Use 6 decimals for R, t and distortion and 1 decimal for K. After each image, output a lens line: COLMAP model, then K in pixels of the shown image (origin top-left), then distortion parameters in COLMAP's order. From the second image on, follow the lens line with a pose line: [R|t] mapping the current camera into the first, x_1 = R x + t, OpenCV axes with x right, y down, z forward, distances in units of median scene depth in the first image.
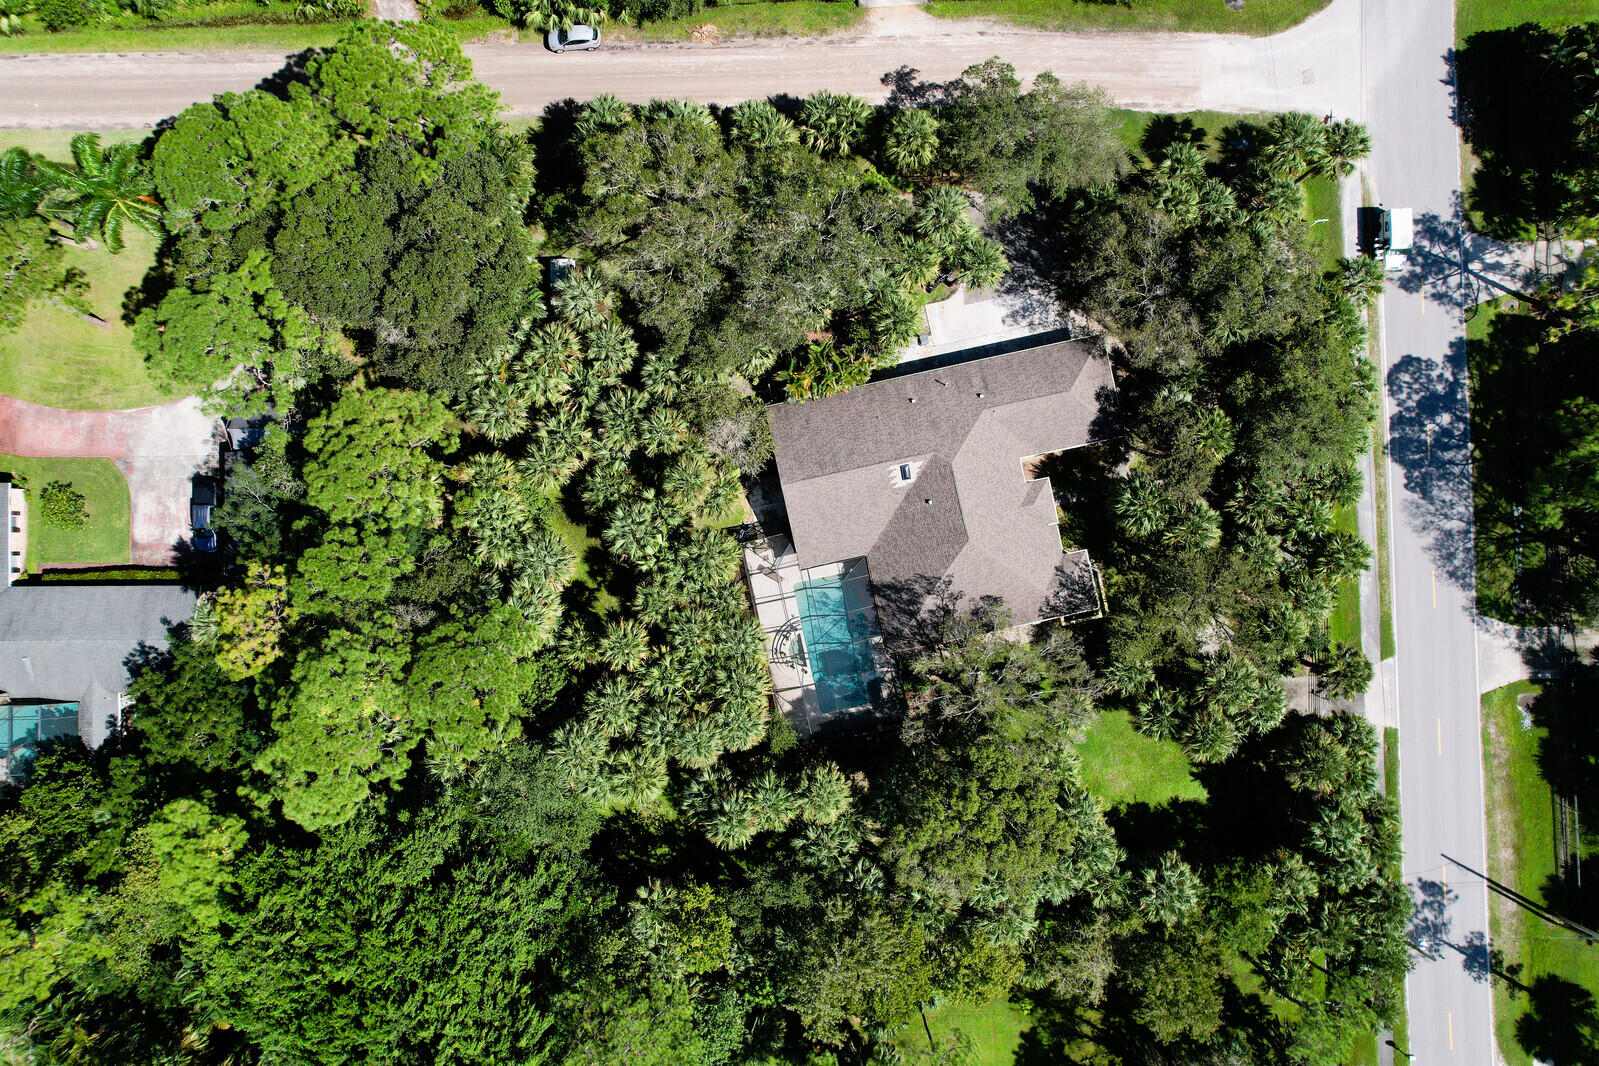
lens RADIAL K [[1021.5, 0, 788.7], [0, 1021.5, 533.6], [0, 0, 1]] dist [-0.051745, 0.049210]
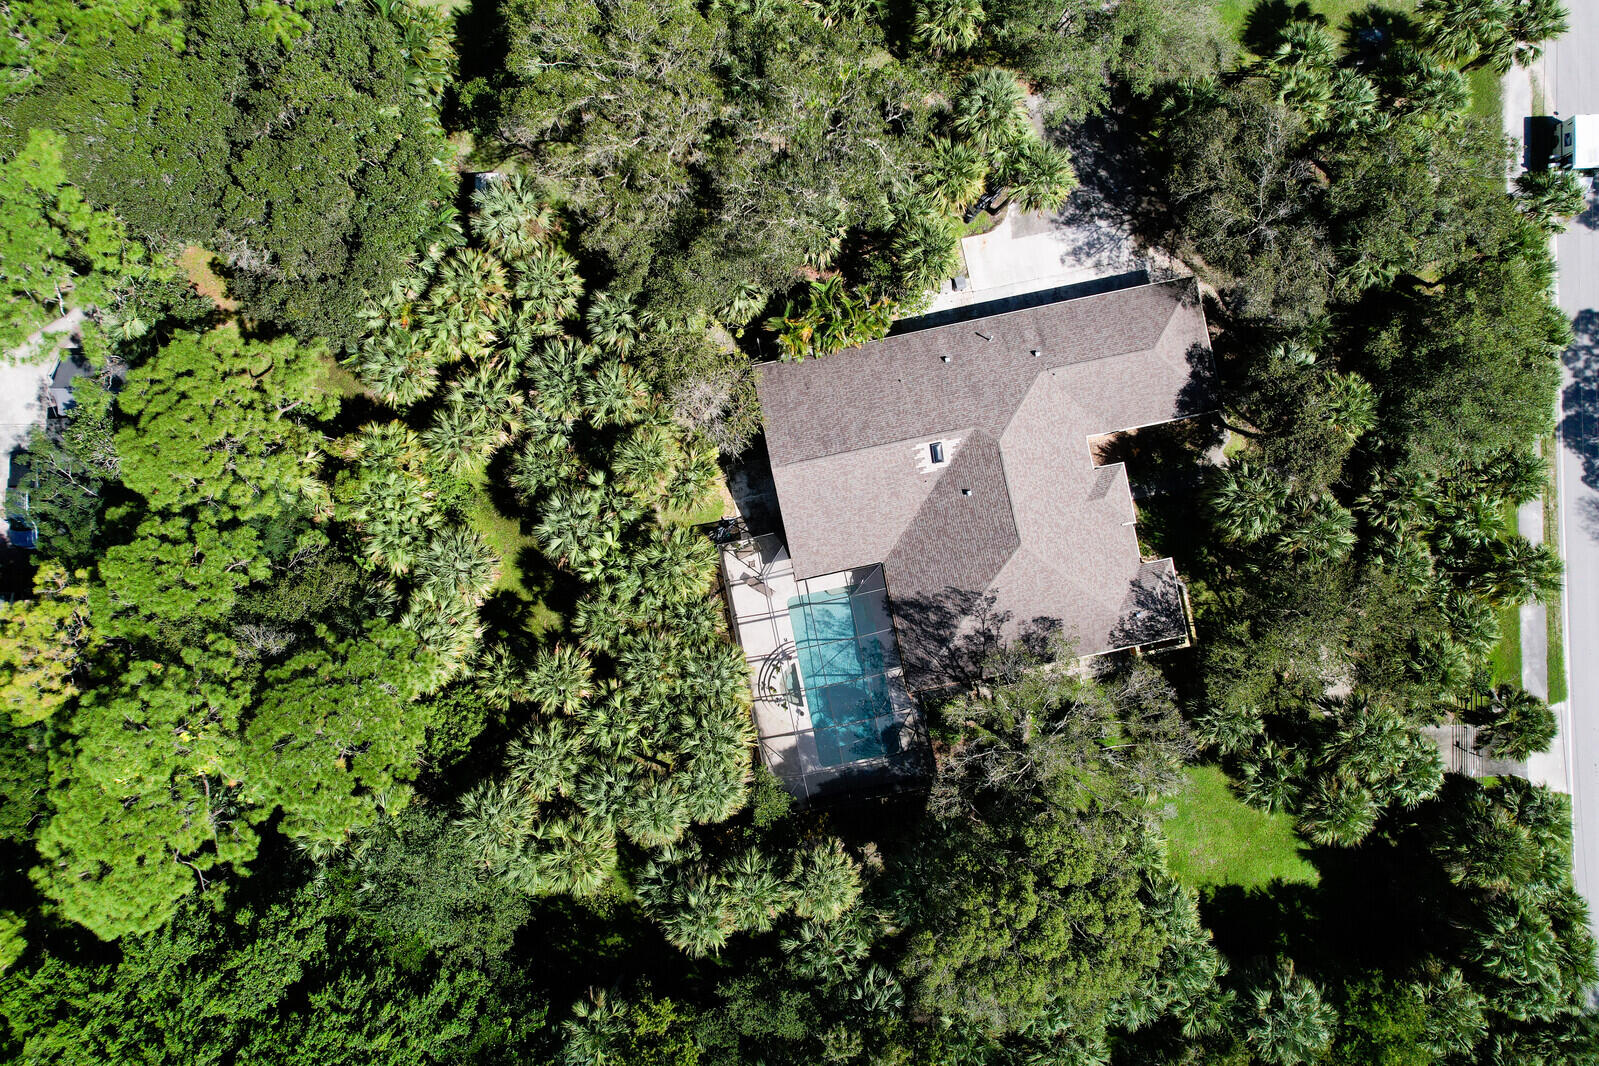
lens RADIAL K [[1021.5, 0, 787.5], [0, 1021.5, 524.6], [0, 0, 1]] dist [-0.051745, 0.049210]
pose [[0.999944, 0.010606, 0.000046, 0.004972], [-0.010605, 0.999905, -0.008851, 0.000501], [-0.000140, 0.008850, 0.999961, 0.252466]]
